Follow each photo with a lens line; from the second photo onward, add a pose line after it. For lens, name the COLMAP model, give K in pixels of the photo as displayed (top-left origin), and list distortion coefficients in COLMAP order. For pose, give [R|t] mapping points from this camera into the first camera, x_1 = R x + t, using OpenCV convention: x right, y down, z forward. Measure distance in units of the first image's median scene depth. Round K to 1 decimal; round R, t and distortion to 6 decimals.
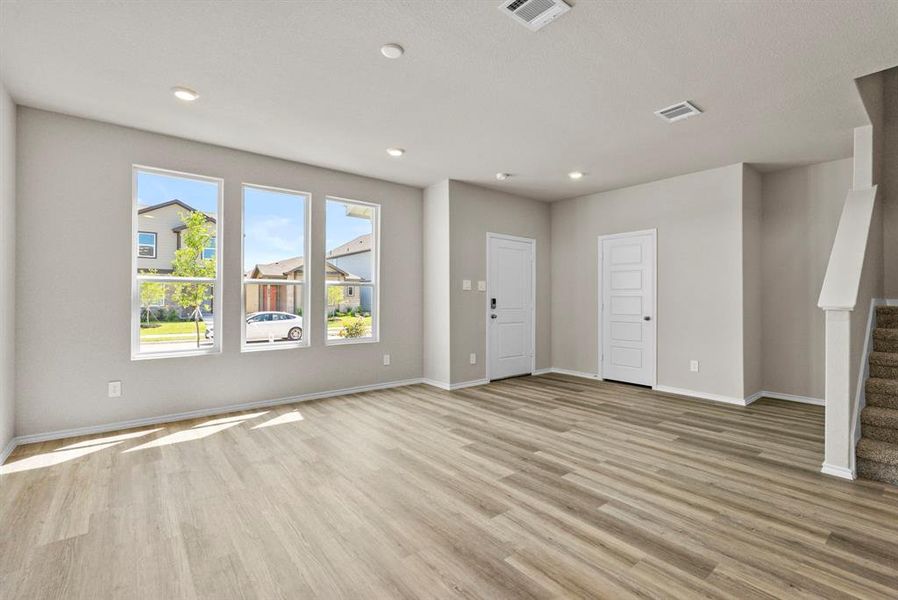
lens RADIAL K [[404.7, 0, 449.0], [0, 404.7, 300.0], [0, 0, 1]] dist [-0.000531, 0.000140]
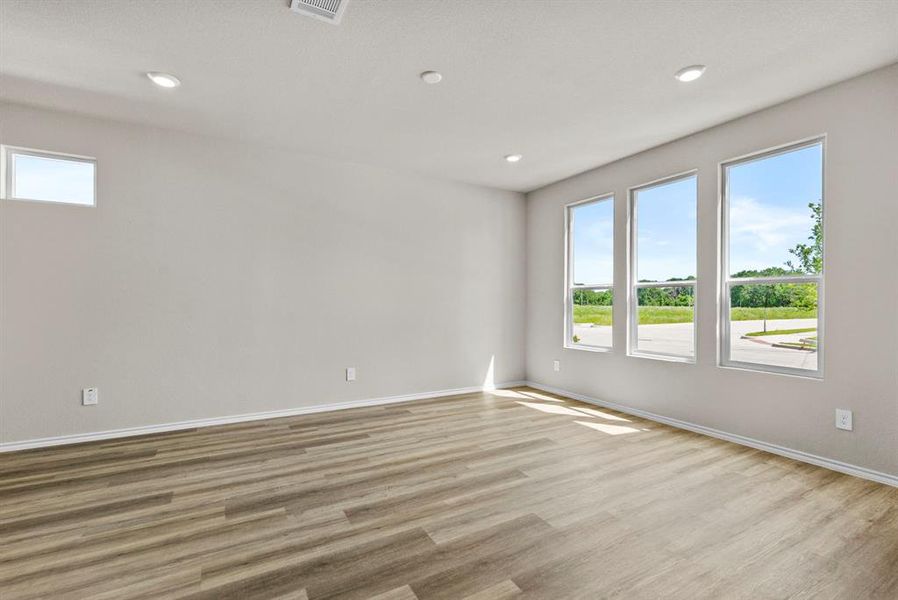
lens RADIAL K [[397.6, 0, 446.1], [0, 397.6, 297.3], [0, 0, 1]] dist [-0.005419, -0.000226]
pose [[-0.150225, -0.016161, -0.988520, 0.689239], [-0.006616, 0.999860, -0.015341, 0.002961], [0.988630, 0.004236, -0.150311, 0.899343]]
